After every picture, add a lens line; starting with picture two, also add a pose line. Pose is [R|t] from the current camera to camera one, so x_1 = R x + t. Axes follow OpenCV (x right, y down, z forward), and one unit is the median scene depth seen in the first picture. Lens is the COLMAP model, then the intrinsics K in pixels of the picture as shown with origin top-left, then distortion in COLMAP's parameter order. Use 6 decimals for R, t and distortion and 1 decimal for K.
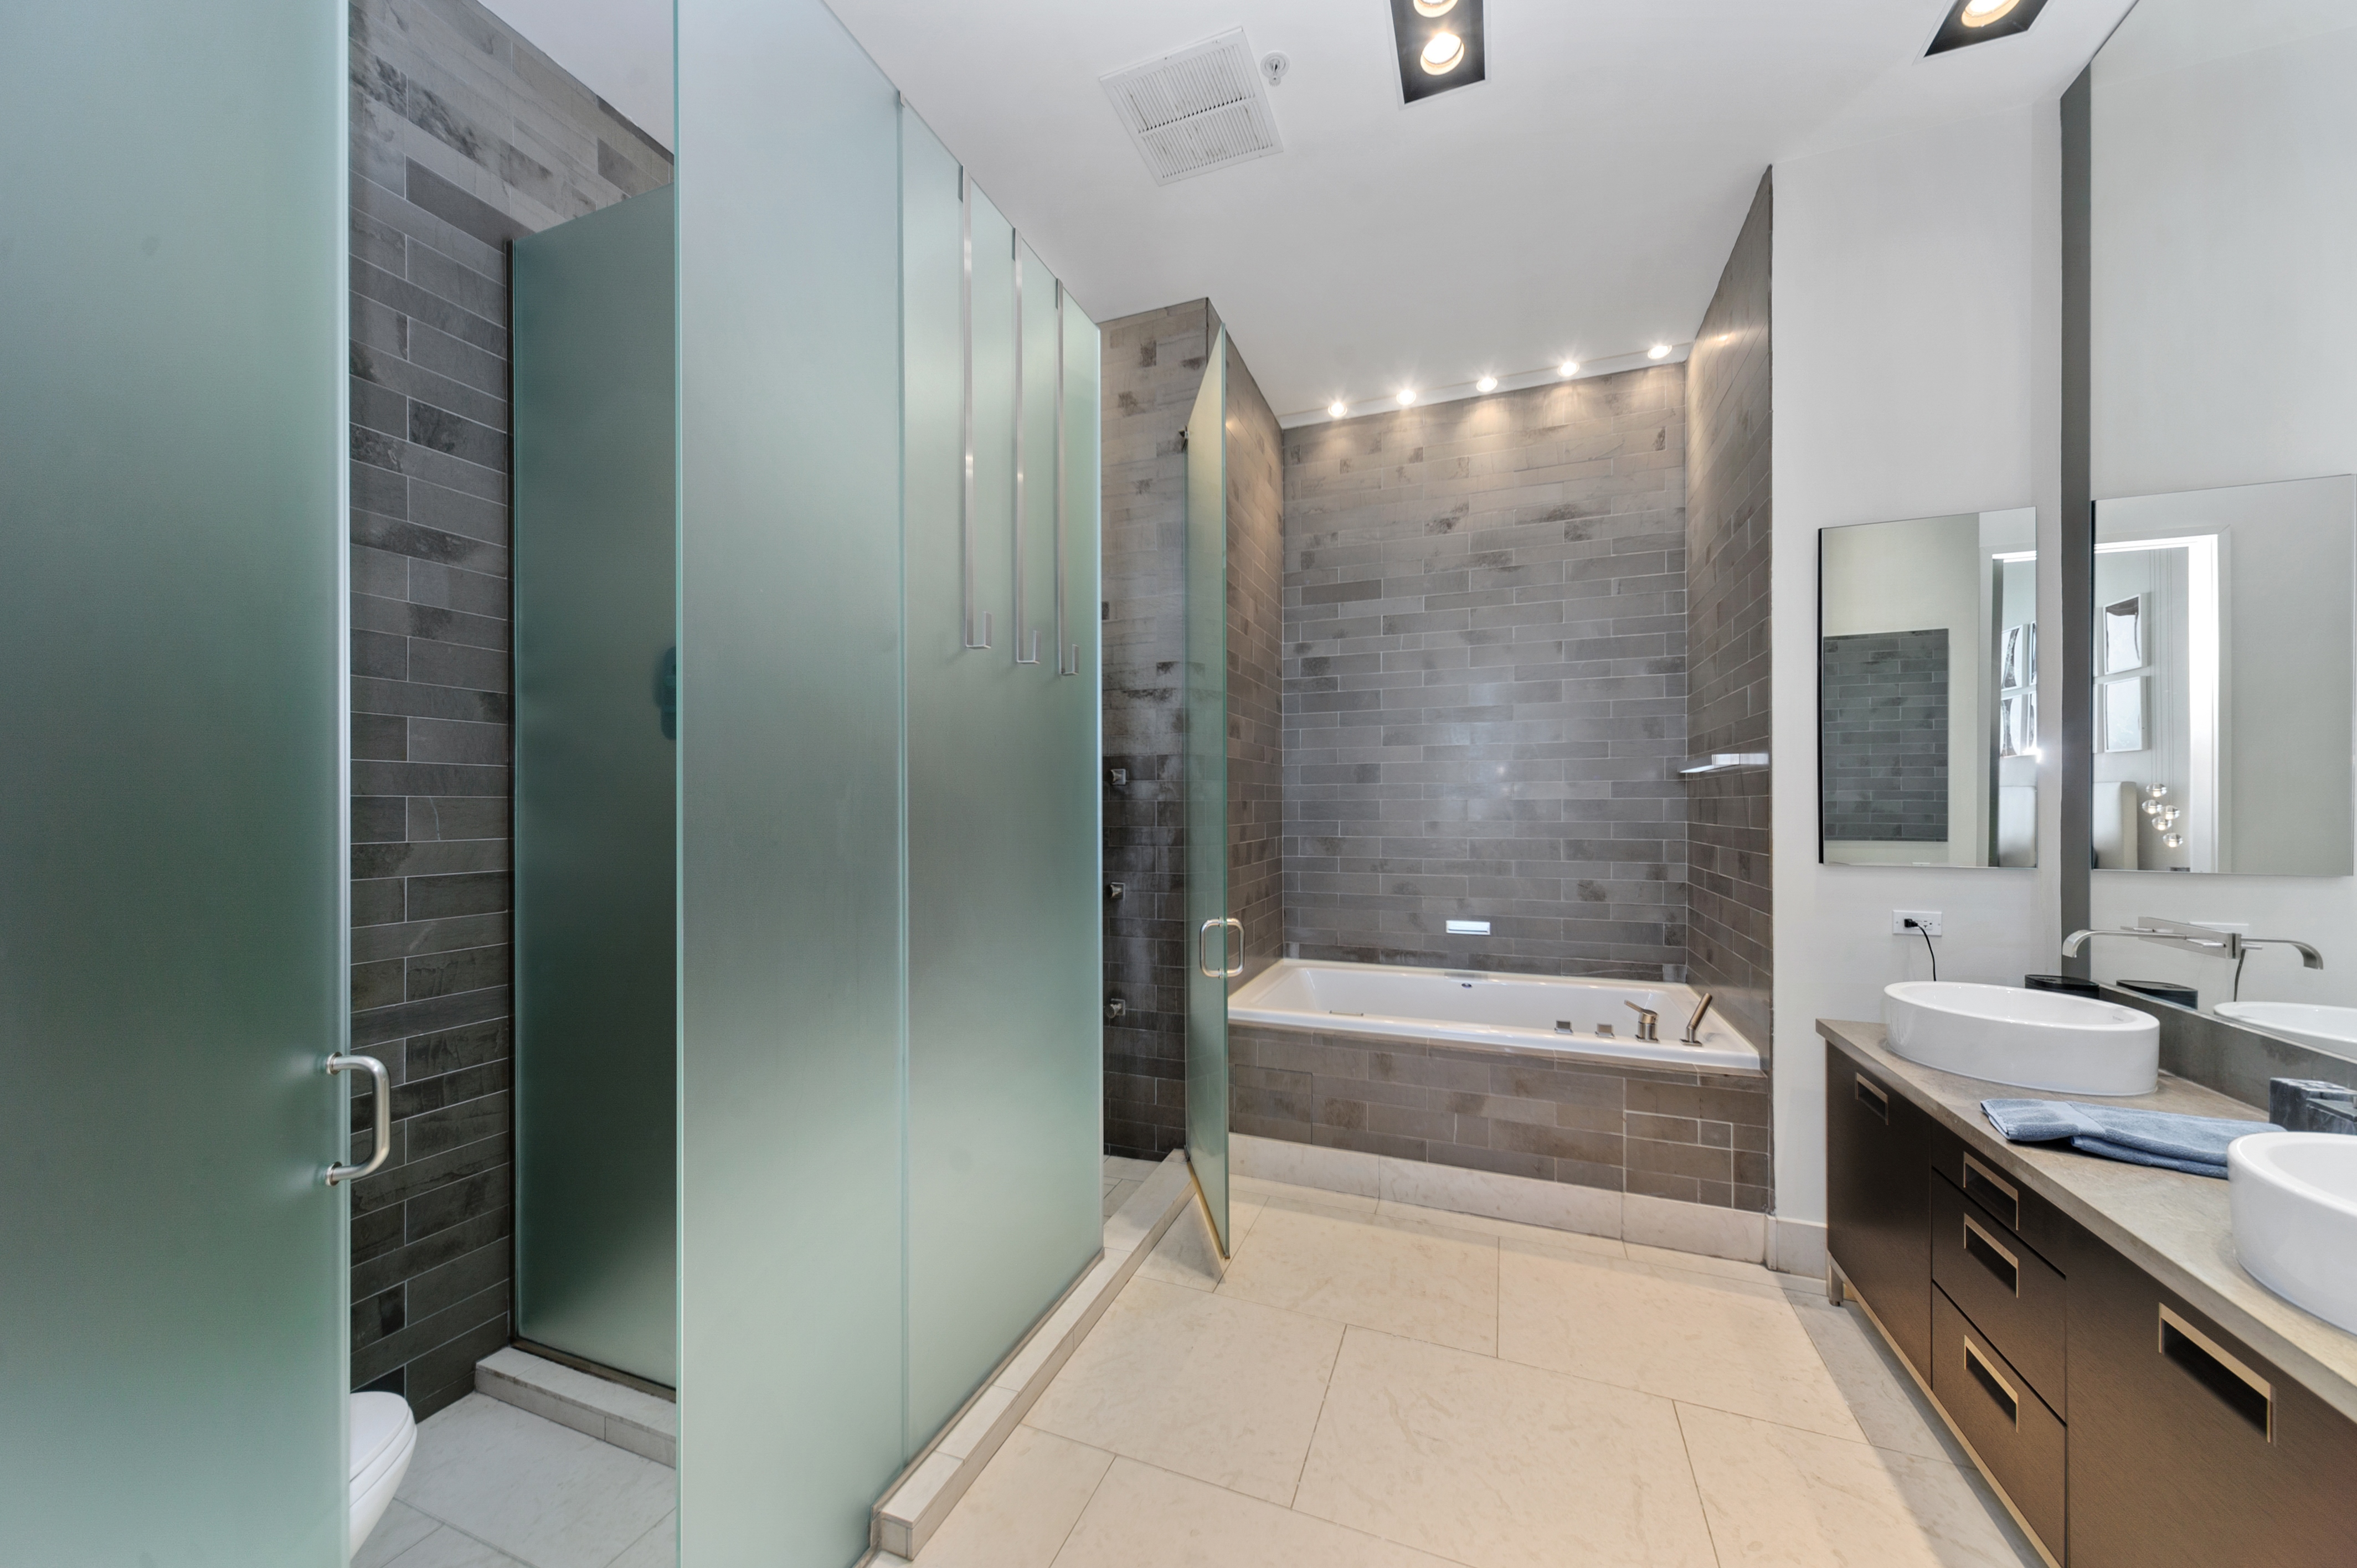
lens RADIAL K [[799.7, 0, 1189.8], [0, 799.7, 805.1], [0, 0, 1]] dist [0.000462, 0.000107]
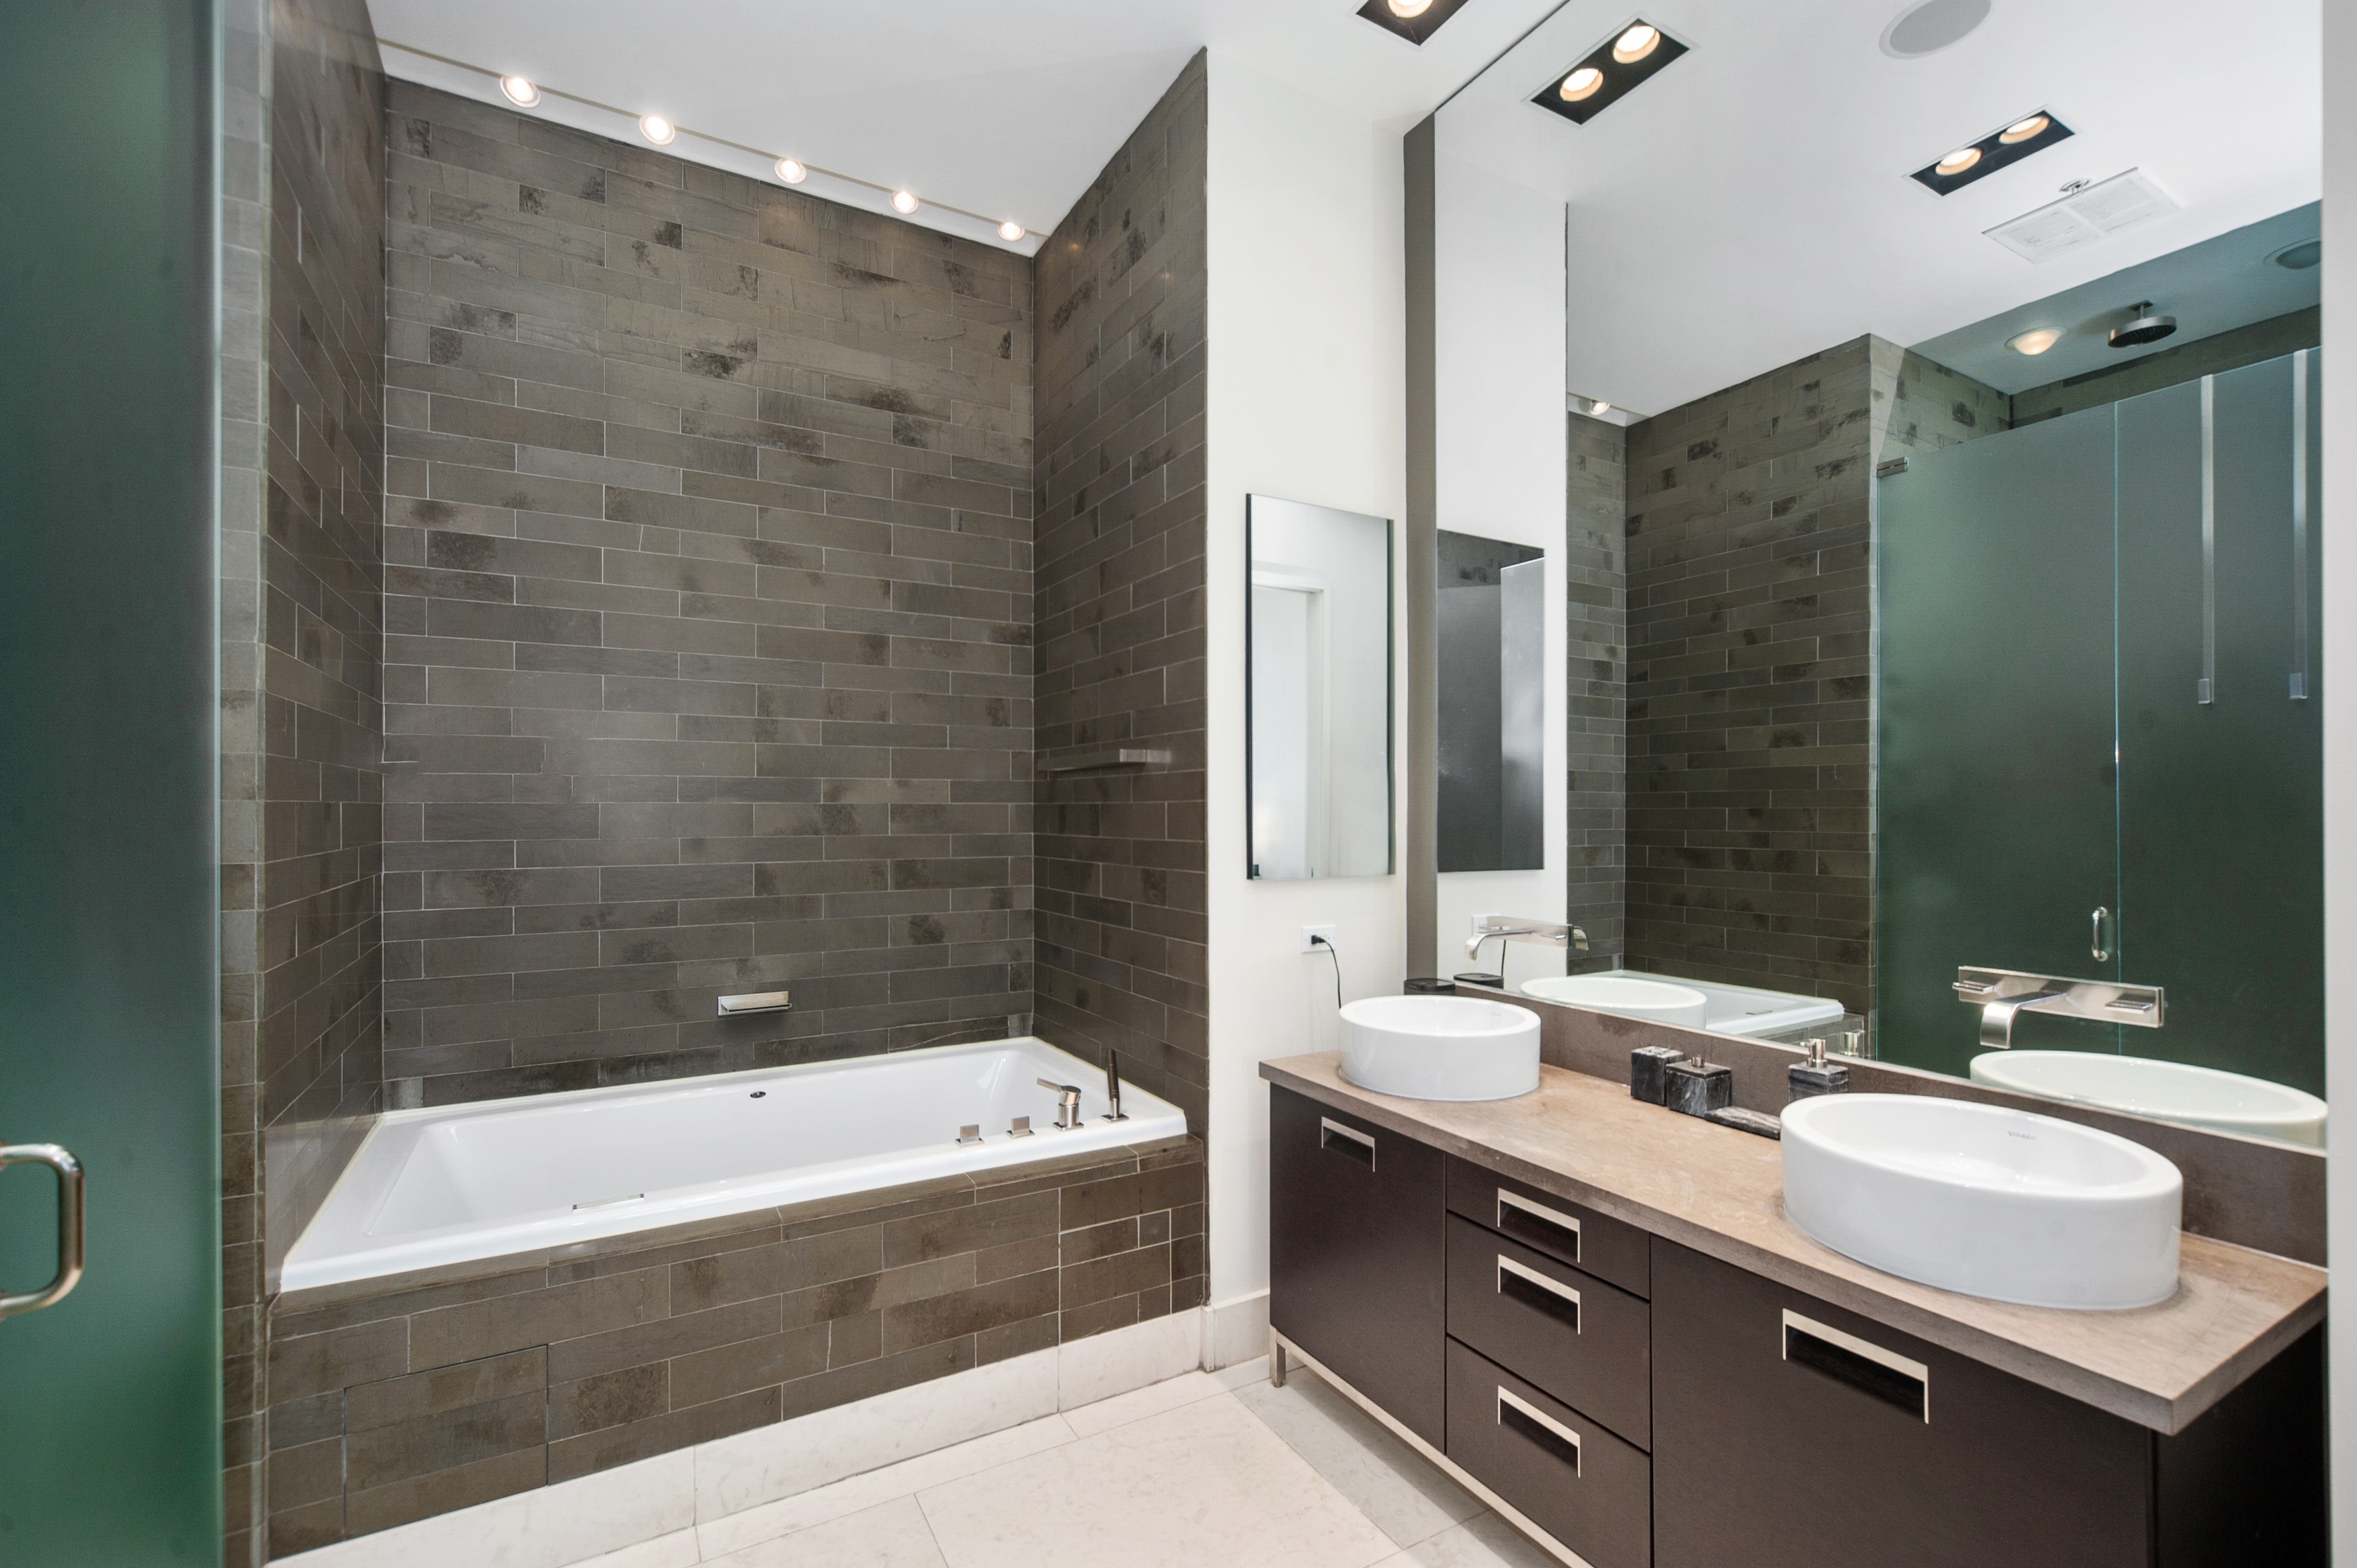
lens RADIAL K [[1025.9, 0, 1180.0], [0, 1025.9, 810.1], [0, 0, 1]] dist [-0.007507, 0.000784]
pose [[0.632957, 0.002774, 0.774182, -0.093364], [-0.001053, 0.999996, -0.002722, 0.000552], [-0.774186, 0.000908, 0.632957, 0.280435]]
